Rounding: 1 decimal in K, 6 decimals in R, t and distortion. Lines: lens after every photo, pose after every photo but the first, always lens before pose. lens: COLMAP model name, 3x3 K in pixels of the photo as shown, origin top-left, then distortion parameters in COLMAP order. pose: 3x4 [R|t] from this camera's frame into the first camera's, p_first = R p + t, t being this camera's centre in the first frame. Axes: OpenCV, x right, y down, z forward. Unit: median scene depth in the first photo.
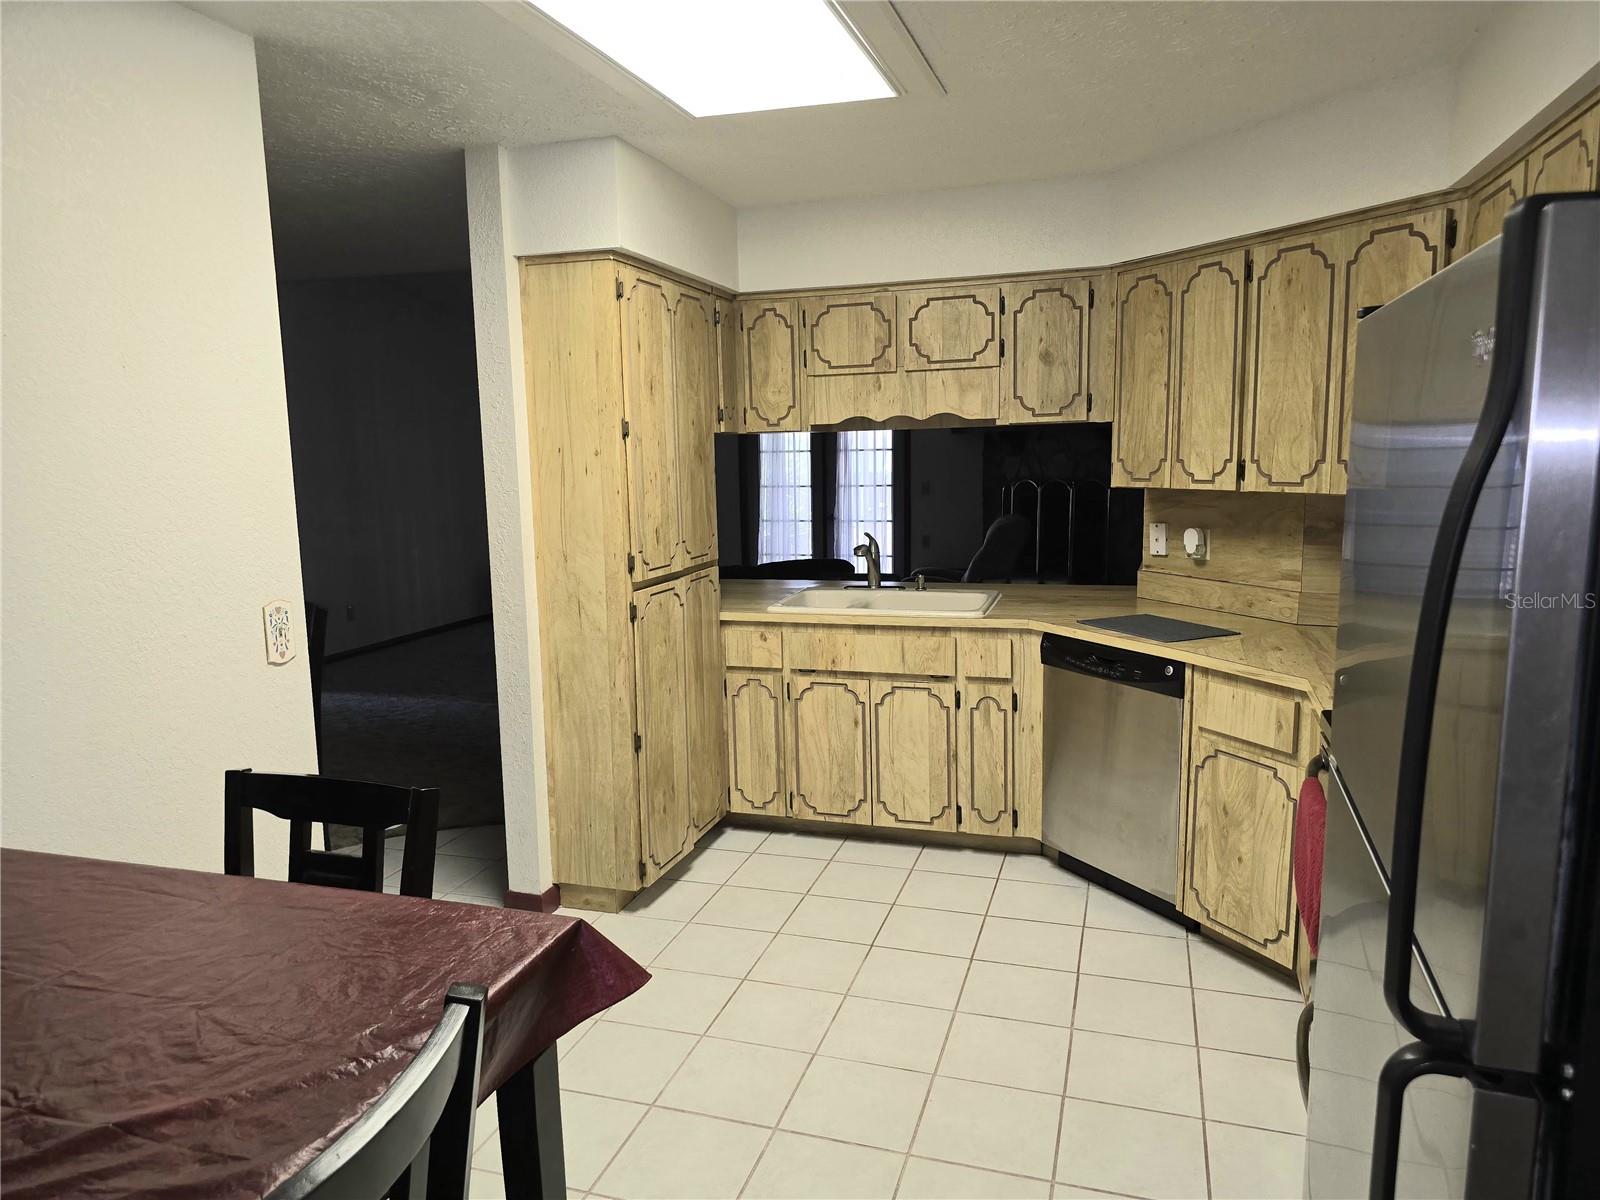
lens RADIAL K [[1083.9, 0, 793.0], [0, 1083.9, 607.7], [0, 0, 1]] dist [0.056542, -0.042946]
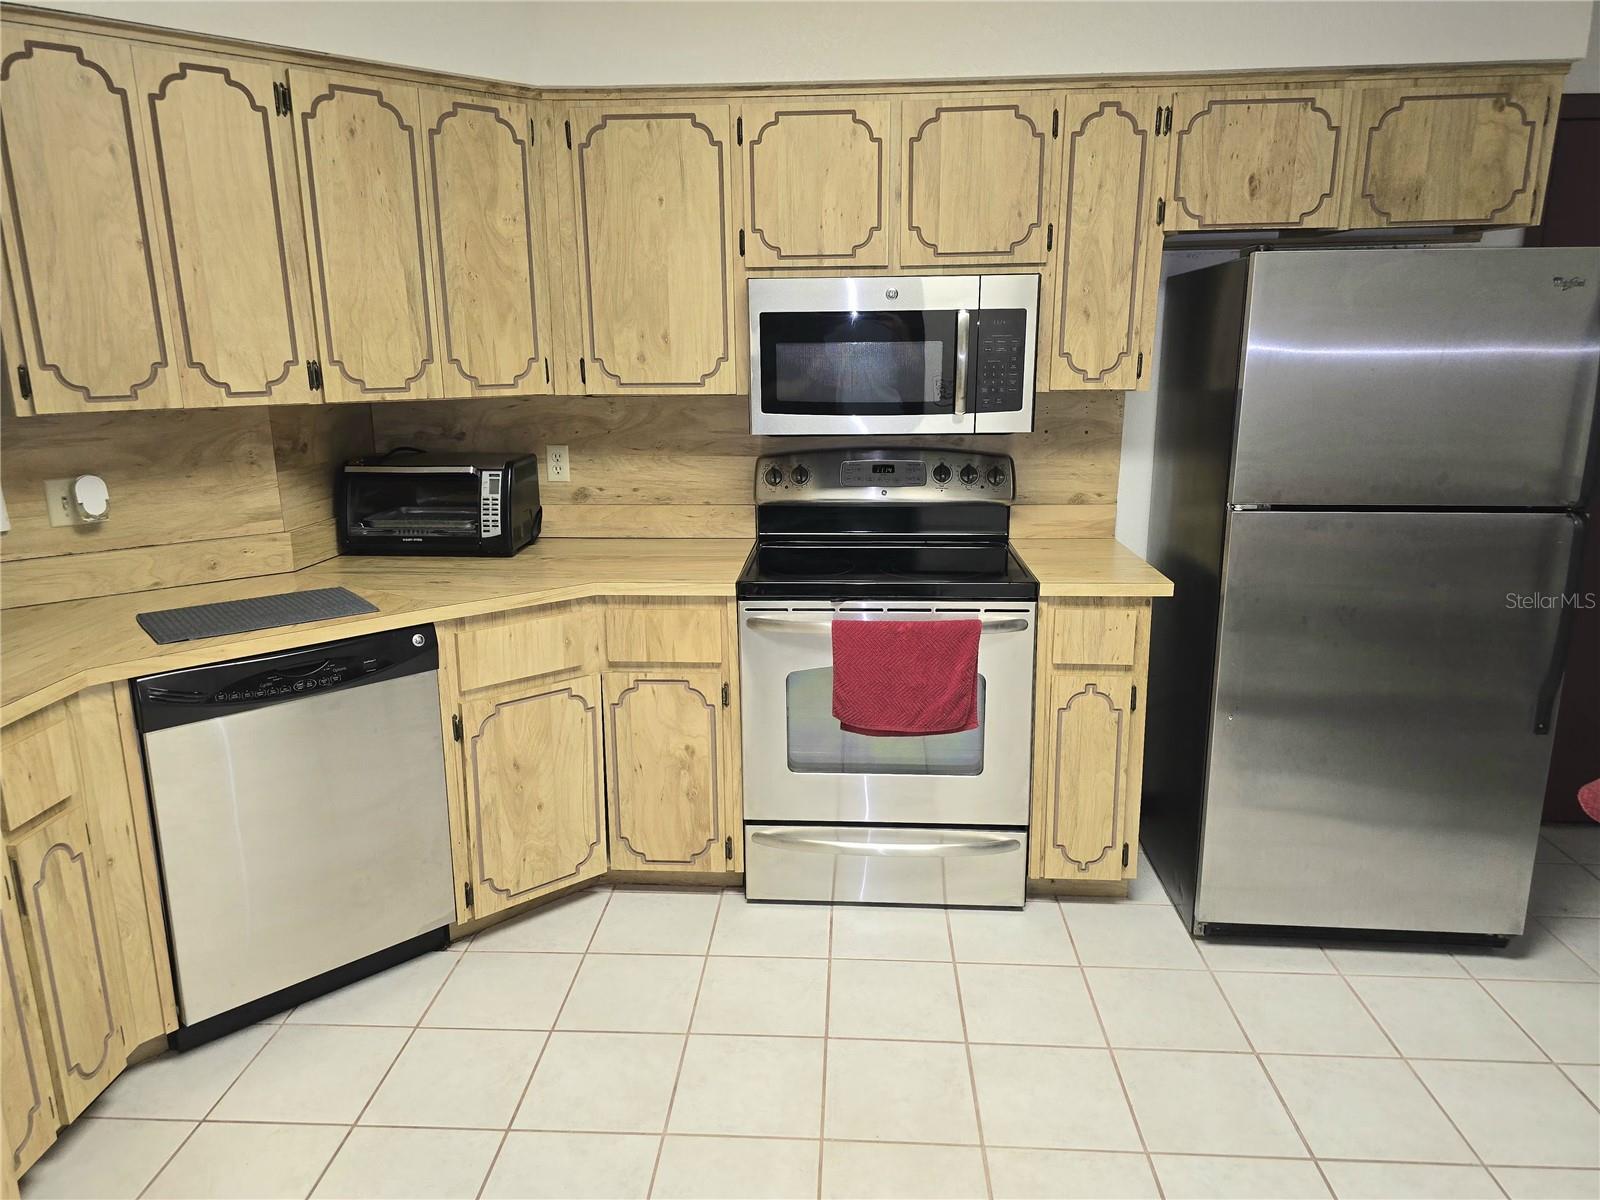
lens RADIAL K [[1083.9, 0, 793.1], [0, 1083.9, 599.0], [0, 0, 1]] dist [0.056542, -0.042946]
pose [[-0.258591, -0.202892, 0.944439, -0.435666], [0.161125, 0.954938, 0.249263, -0.117233], [-0.952455, 0.216630, -0.214247, 0.910081]]
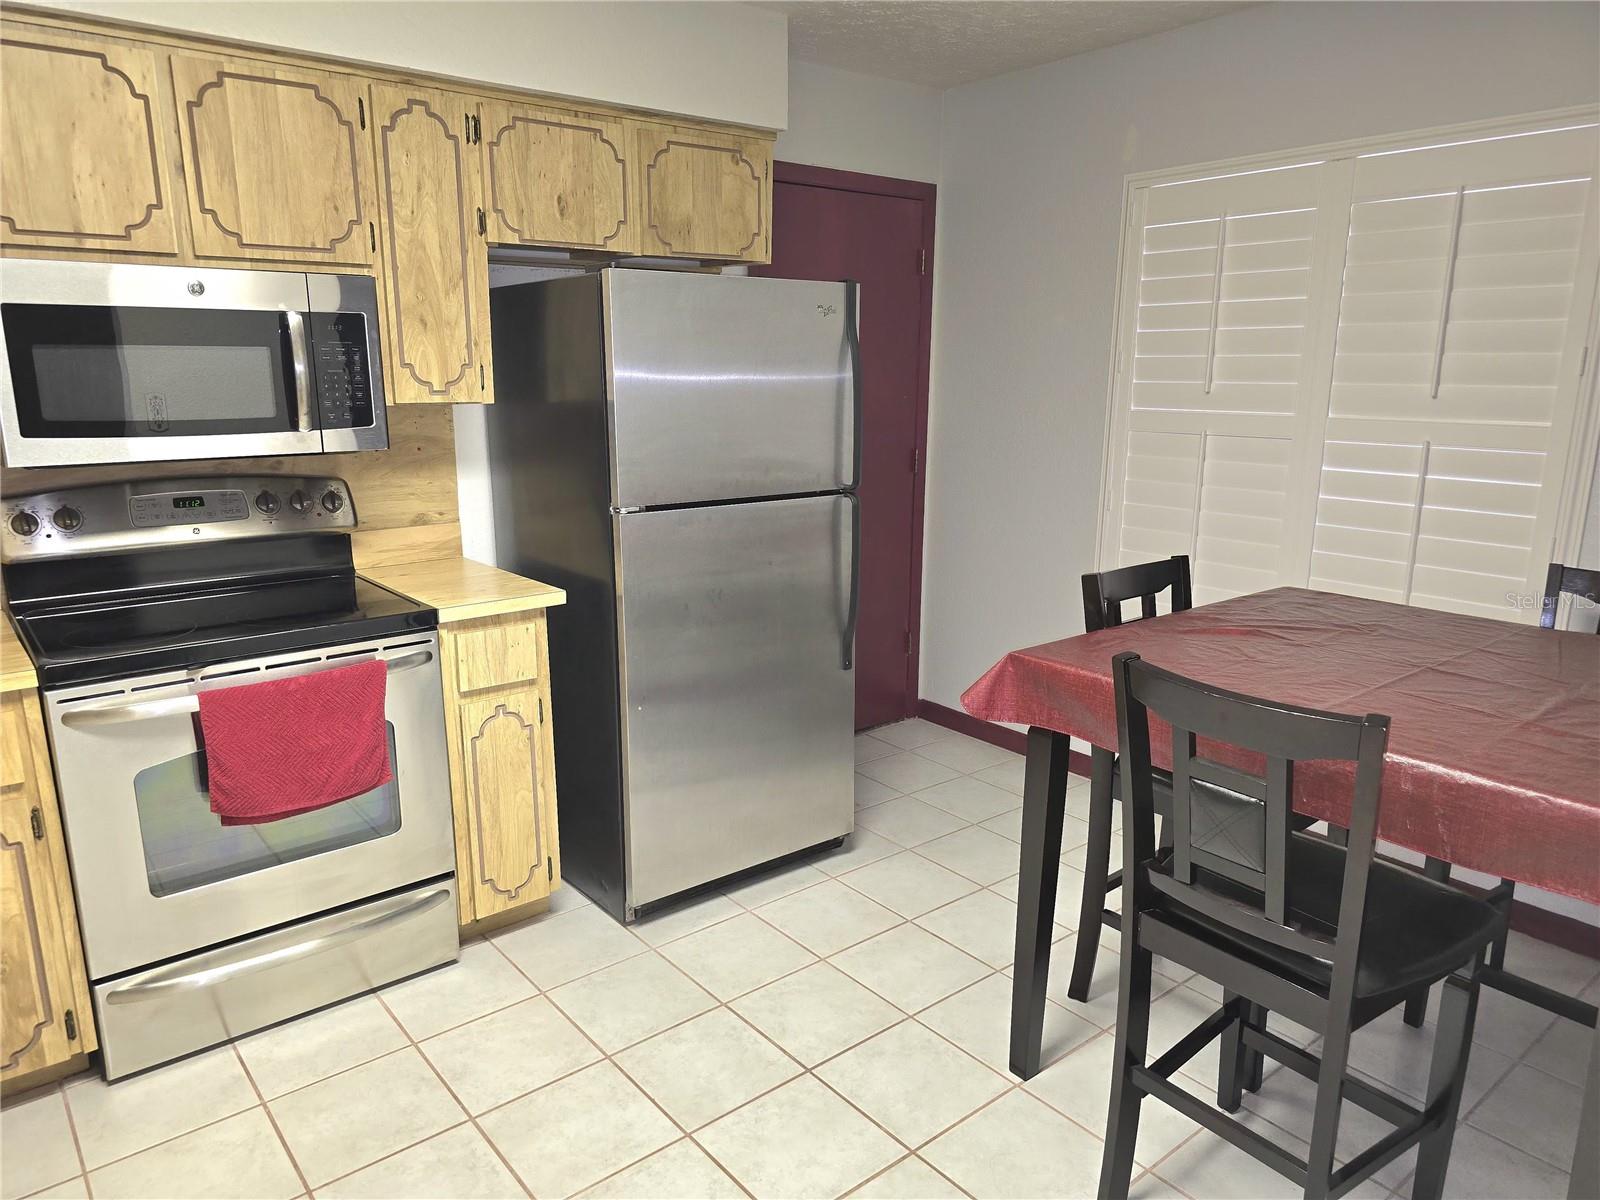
lens RADIAL K [[1083.9, 0, 795.6], [0, 1083.9, 609.7], [0, 0, 1]] dist [0.056542, -0.042946]
pose [[-0.842284, -0.102306, 0.529237, -0.381123], [0.099226, 0.935618, 0.338782, -0.122634], [-0.529823, 0.337864, -0.777904, 0.961373]]
